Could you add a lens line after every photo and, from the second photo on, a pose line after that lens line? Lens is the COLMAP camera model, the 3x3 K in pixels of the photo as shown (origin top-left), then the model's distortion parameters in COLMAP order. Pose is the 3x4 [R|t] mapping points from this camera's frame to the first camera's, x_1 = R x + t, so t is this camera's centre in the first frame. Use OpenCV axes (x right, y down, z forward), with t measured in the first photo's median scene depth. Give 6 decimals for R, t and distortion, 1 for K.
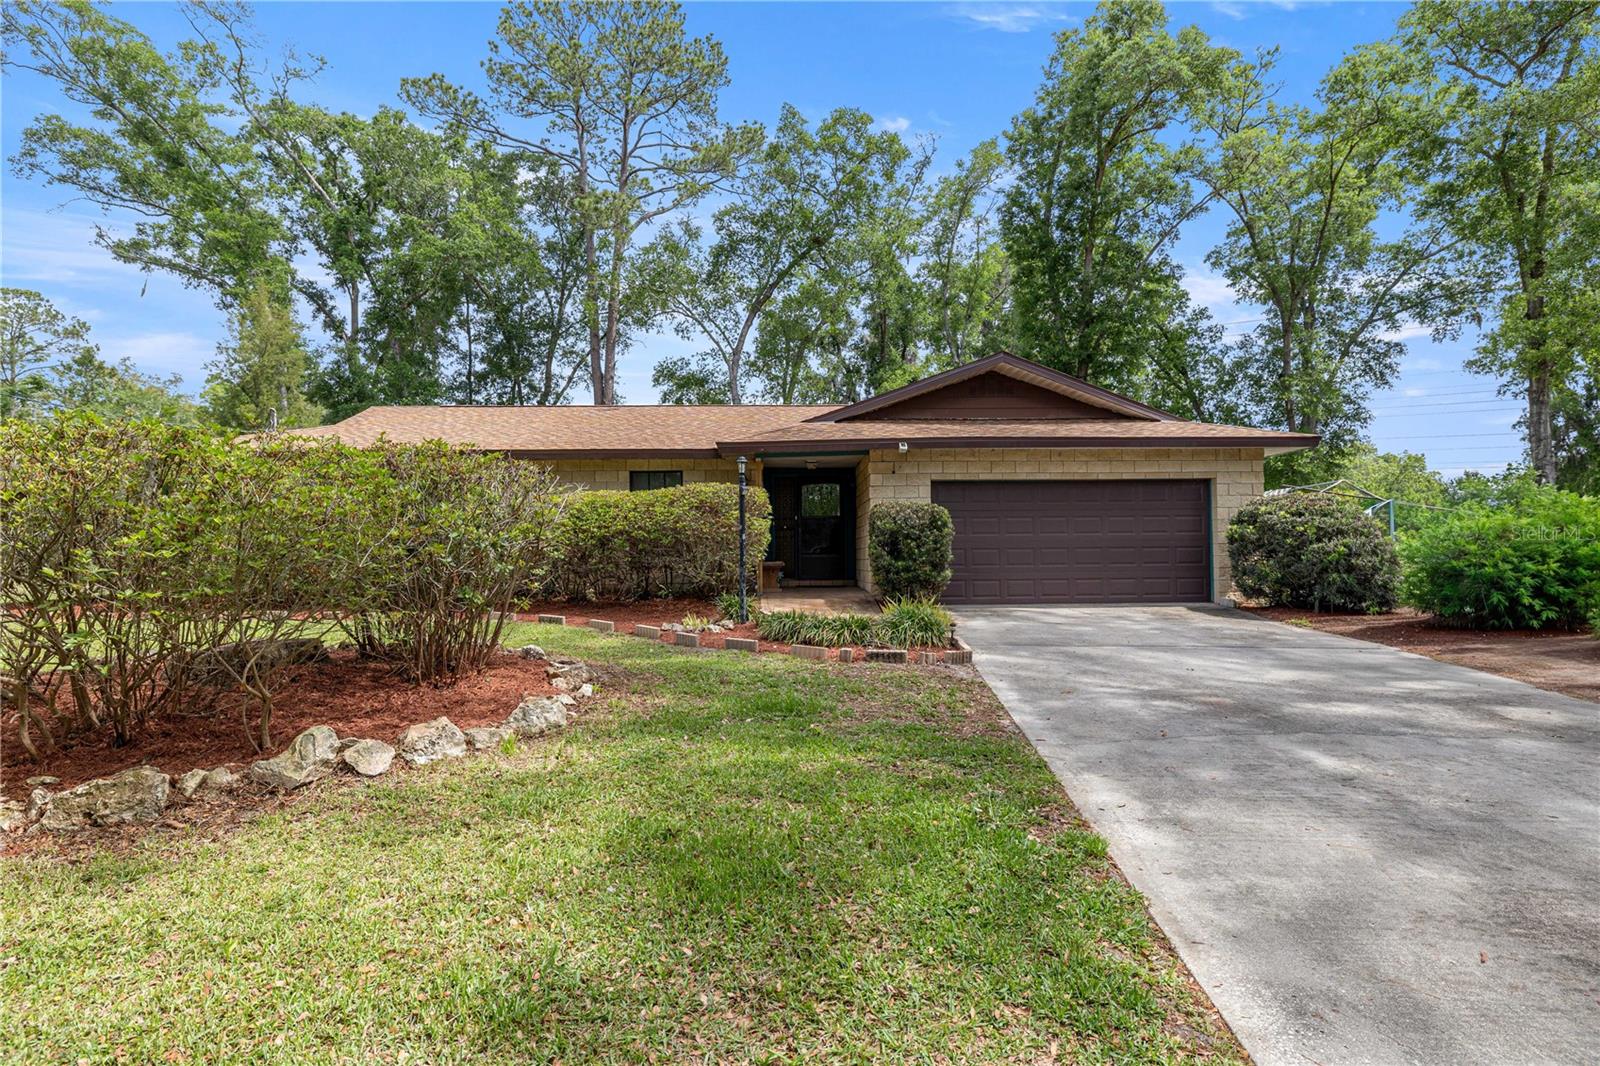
lens RADIAL K [[1328.2, 0, 800.0], [0, 1328.2, 533.0], [0, 0, 1]] dist [-0.000943, -0.000494]
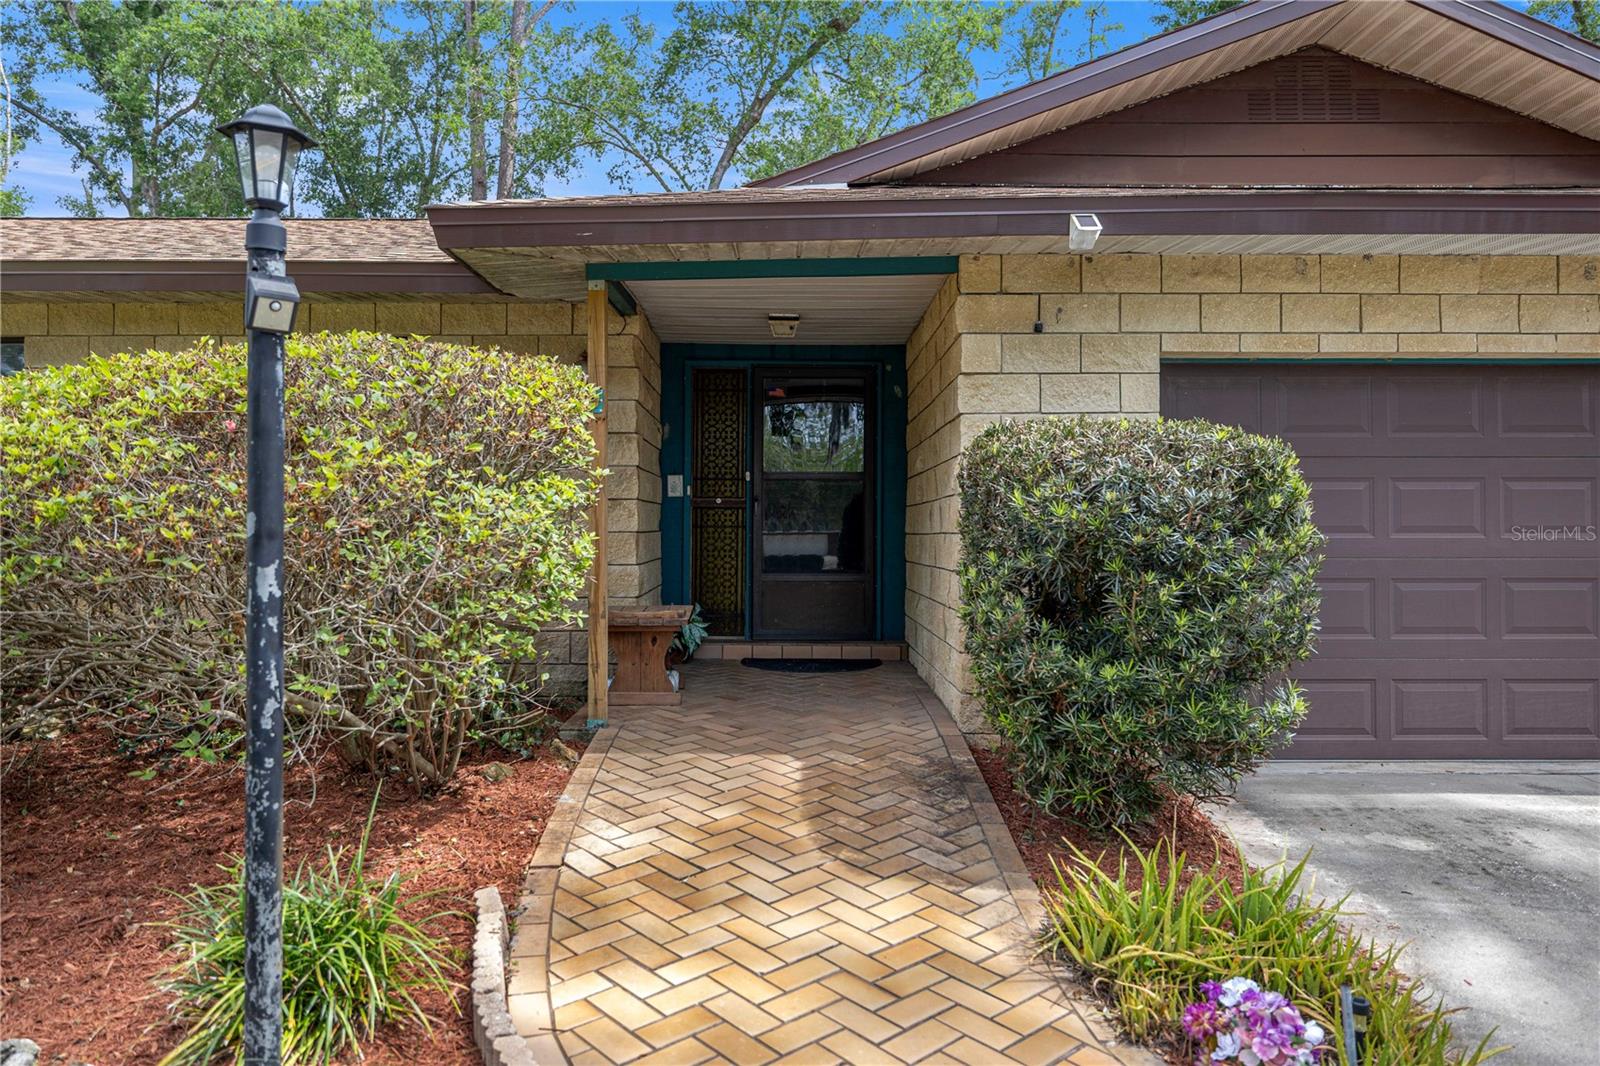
lens RADIAL K [[1780.8, 0, 800.0], [0, 1780.8, 533.0], [0, 0, 1]] dist [0.008142, 0.012892]
pose [[0.999929, 0.007832, -0.009005, 0.006484], [-0.007653, 0.999776, 0.019729, -0.002133], [0.009157, -0.019659, 0.999765, 0.192197]]
